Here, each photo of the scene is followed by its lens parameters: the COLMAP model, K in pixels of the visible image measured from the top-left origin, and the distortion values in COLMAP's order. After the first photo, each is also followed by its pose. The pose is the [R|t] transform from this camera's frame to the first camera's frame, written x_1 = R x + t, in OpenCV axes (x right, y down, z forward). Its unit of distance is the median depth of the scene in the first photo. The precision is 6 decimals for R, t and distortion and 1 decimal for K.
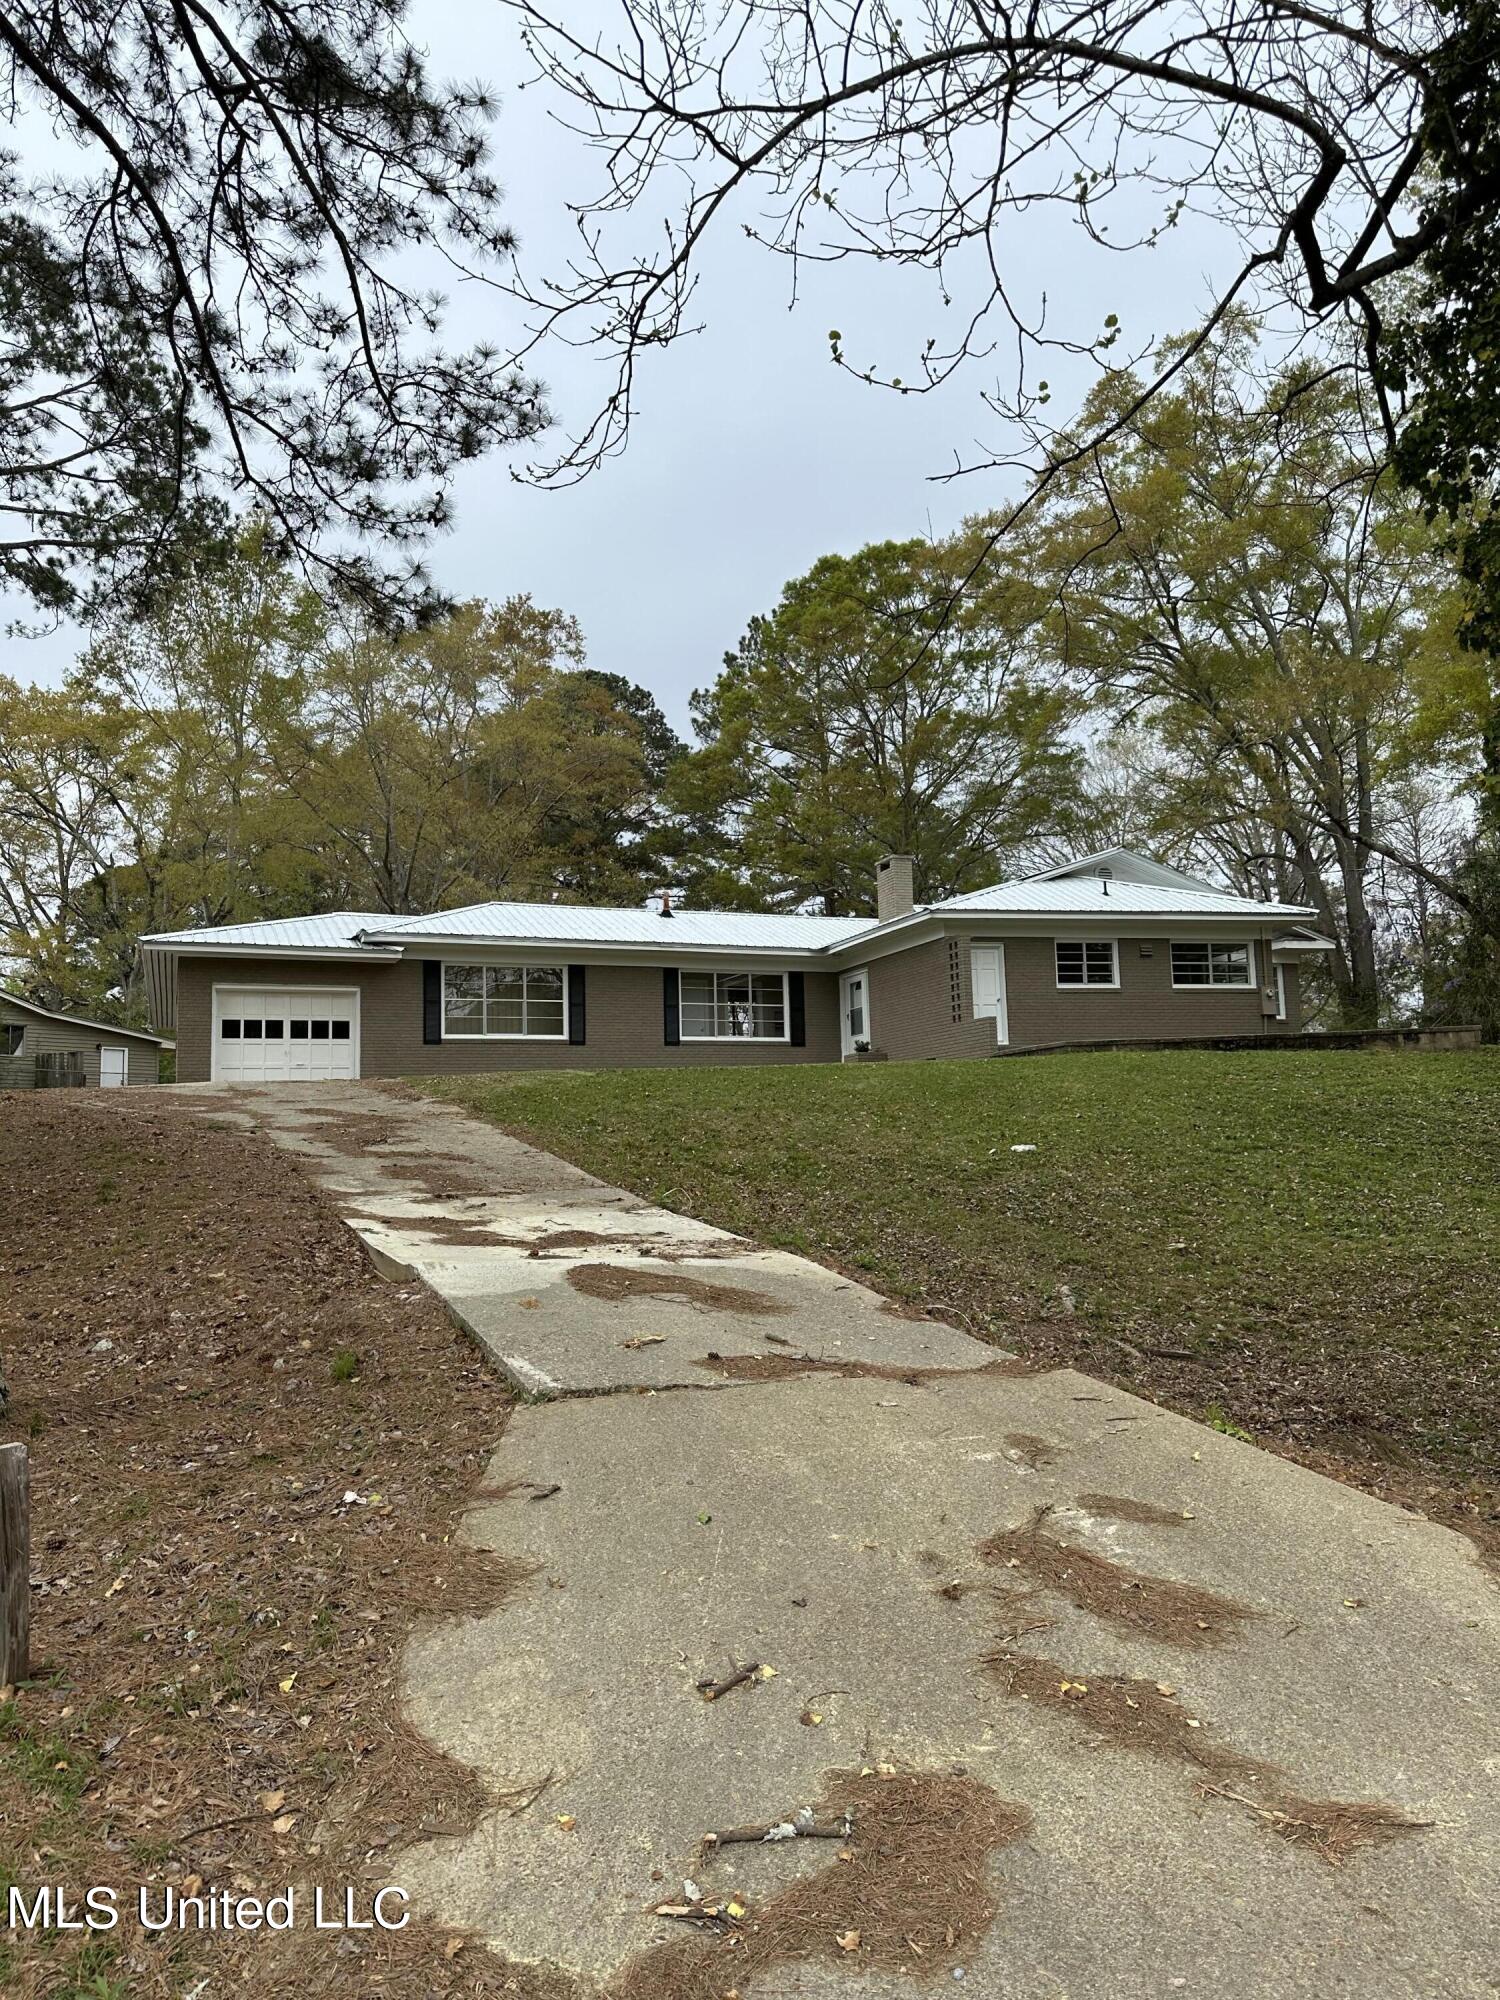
lens RADIAL K [[1394.5, 0, 750.0], [0, 1394.5, 1000.0], [0, 0, 1]] dist [-0.026024, -0.001263]
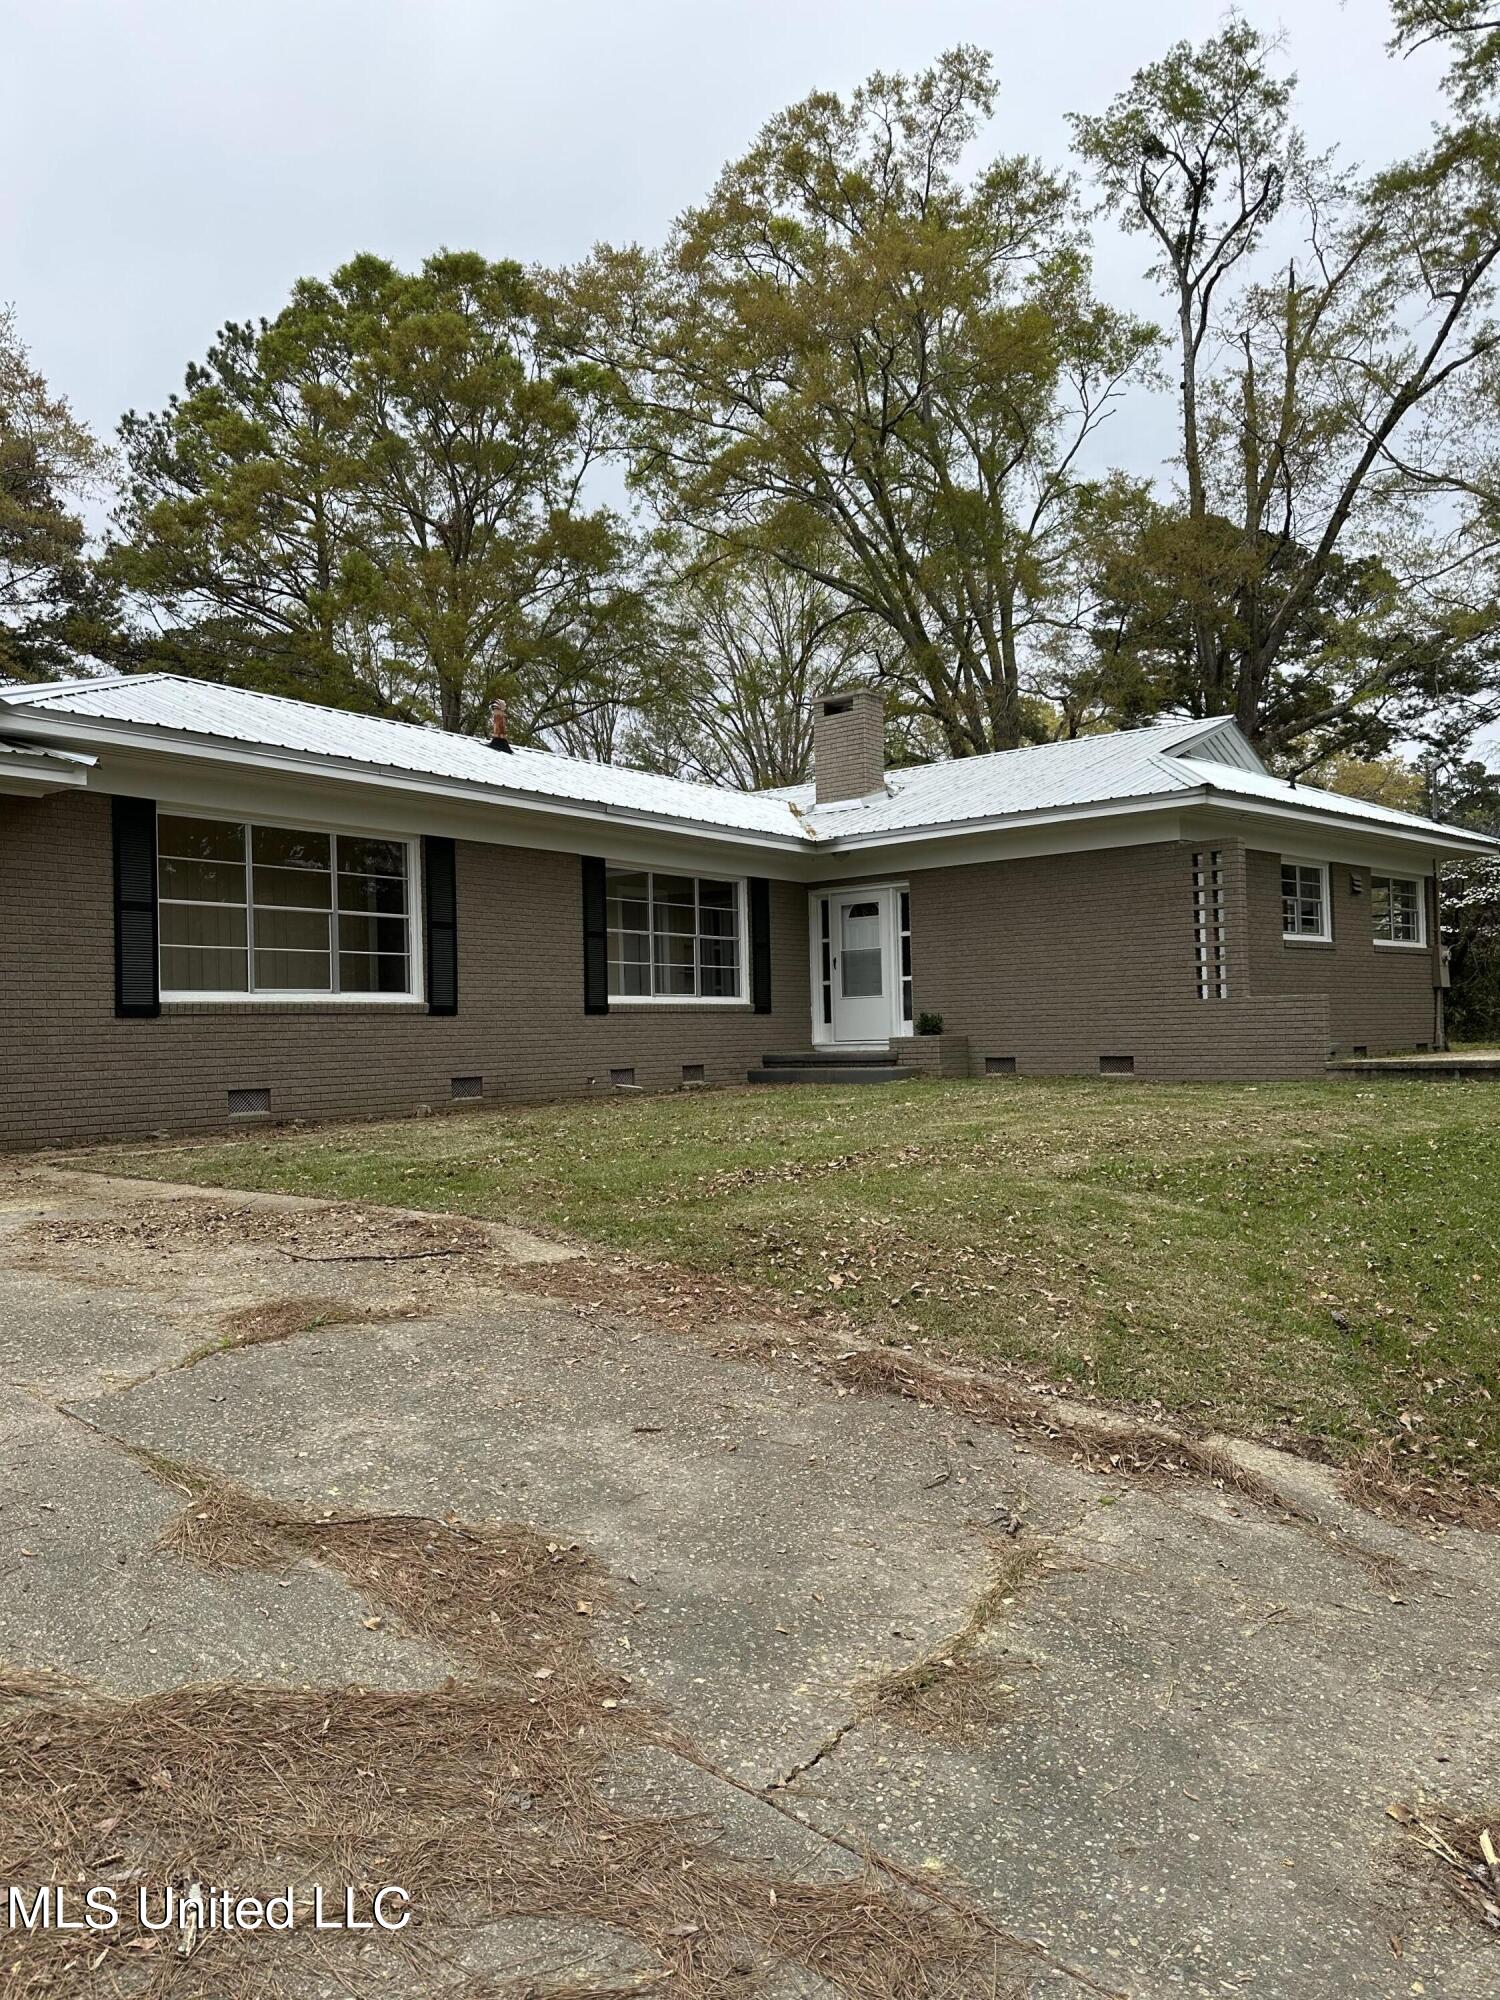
lens RADIAL K [[1394.5, 0, 750.0], [0, 1394.5, 1000.0], [0, 0, 1]] dist [-0.026024, -0.001263]
pose [[0.839104, 0.013625, 0.543800, -0.284039], [-0.053096, 0.996964, 0.056950, -0.003737], [-0.541373, -0.076661, 0.837280, 0.563269]]
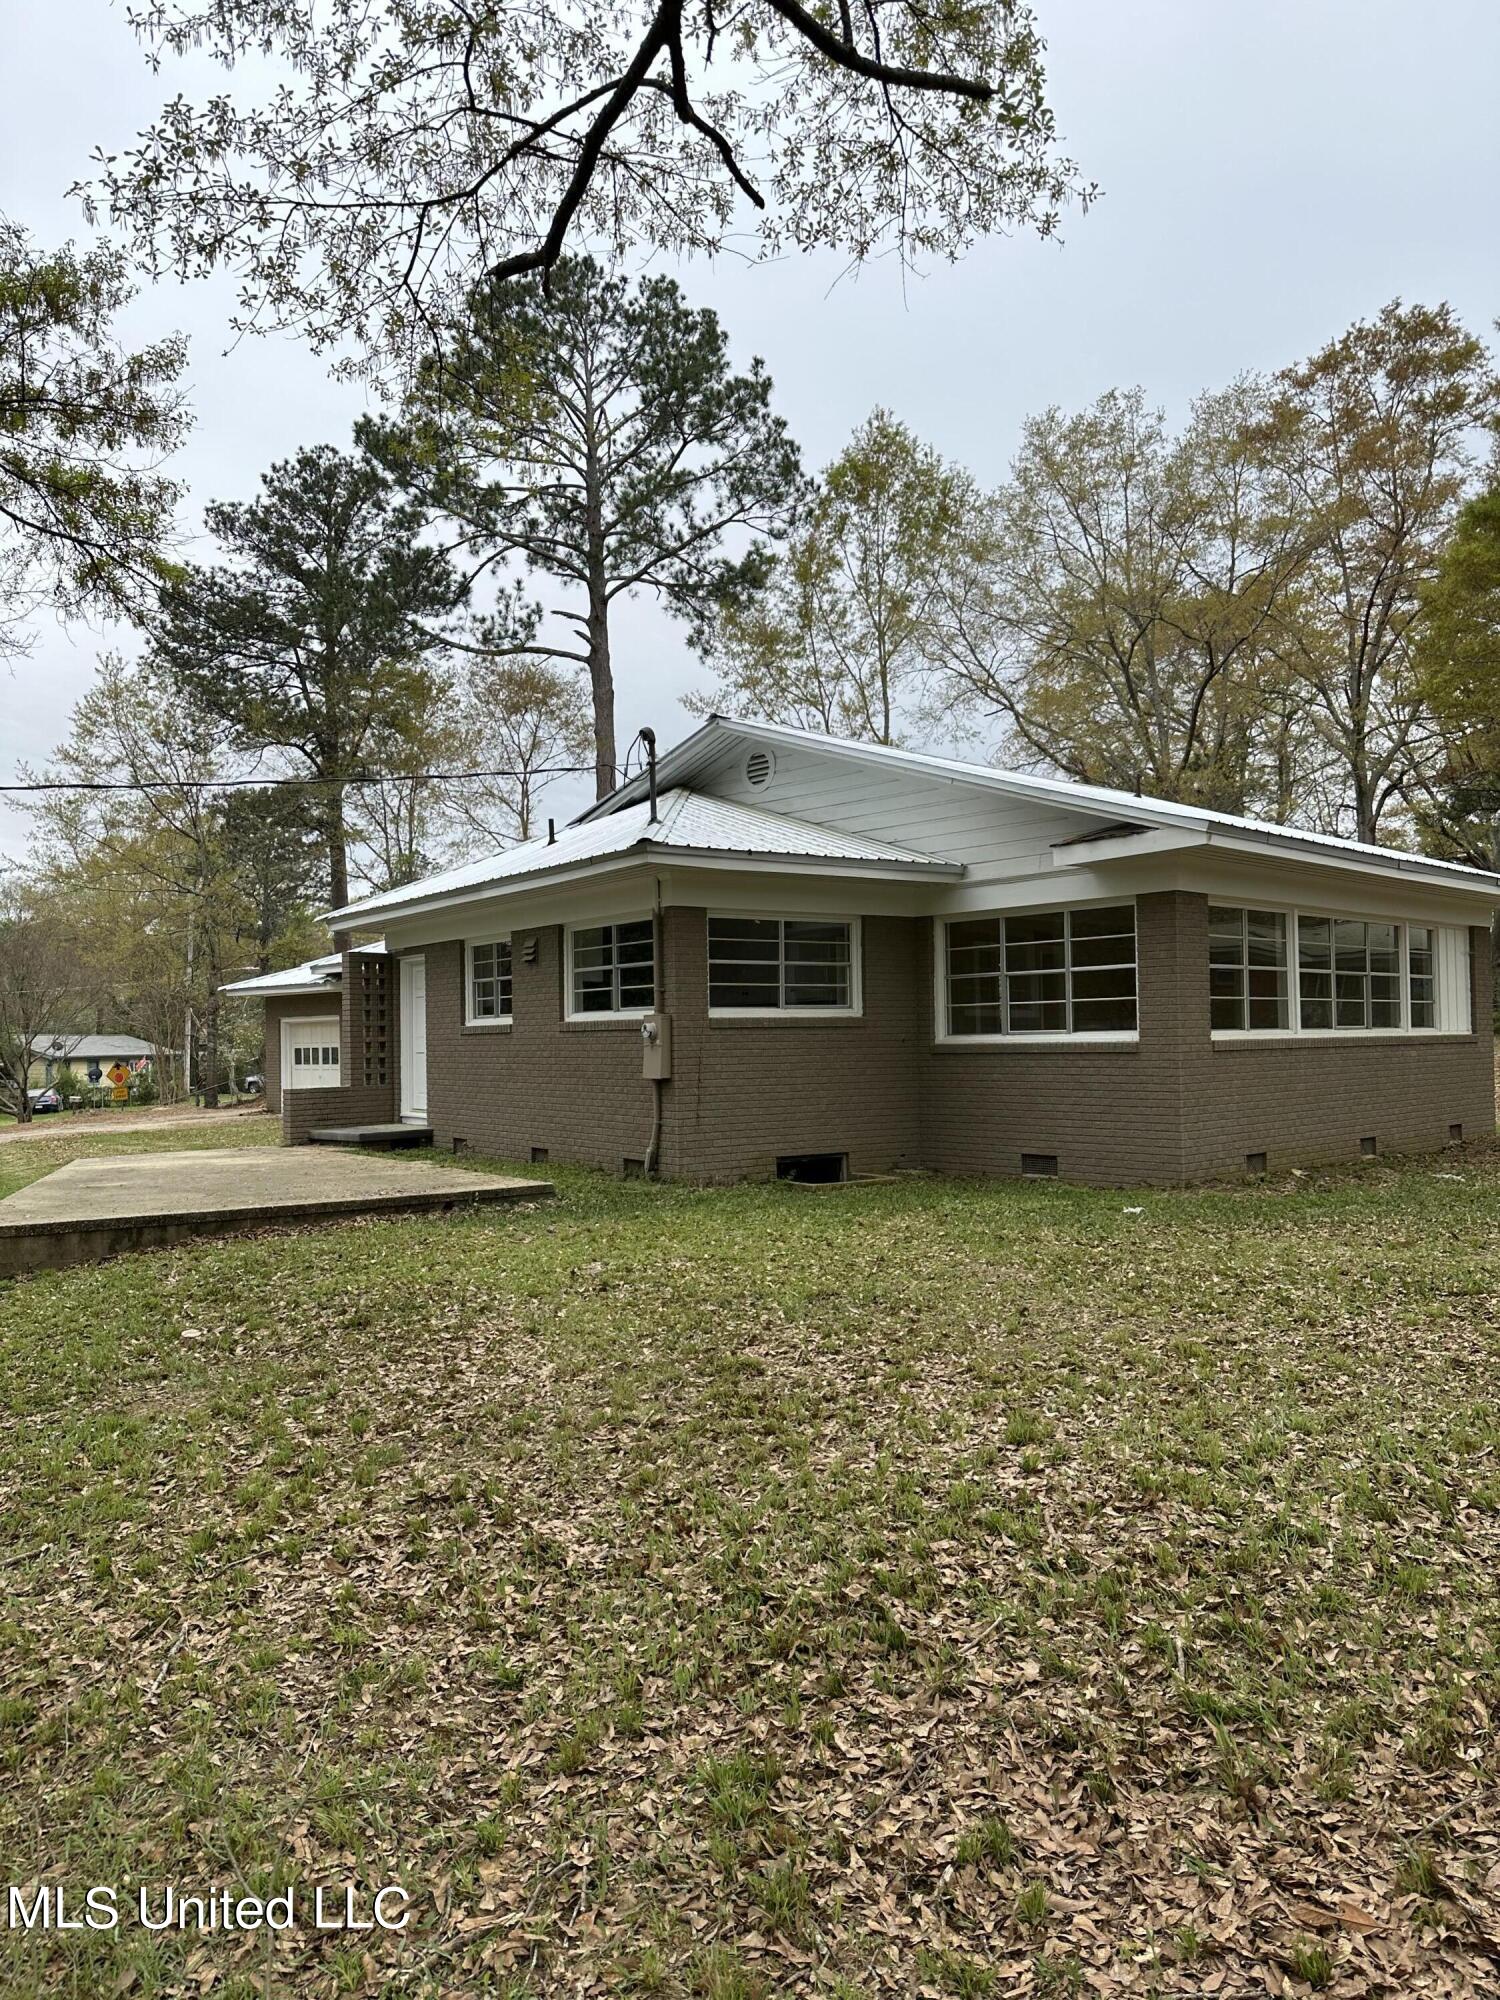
lens RADIAL K [[1394.5, 0, 750.0], [0, 1394.5, 1000.0], [0, 0, 1]] dist [-0.026024, -0.001263]
pose [[0.255011, -0.016105, -0.966804, 0.675464], [0.001833, 0.999868, -0.016172, -0.005681], [0.966936, 0.002352, 0.255007, 0.780790]]
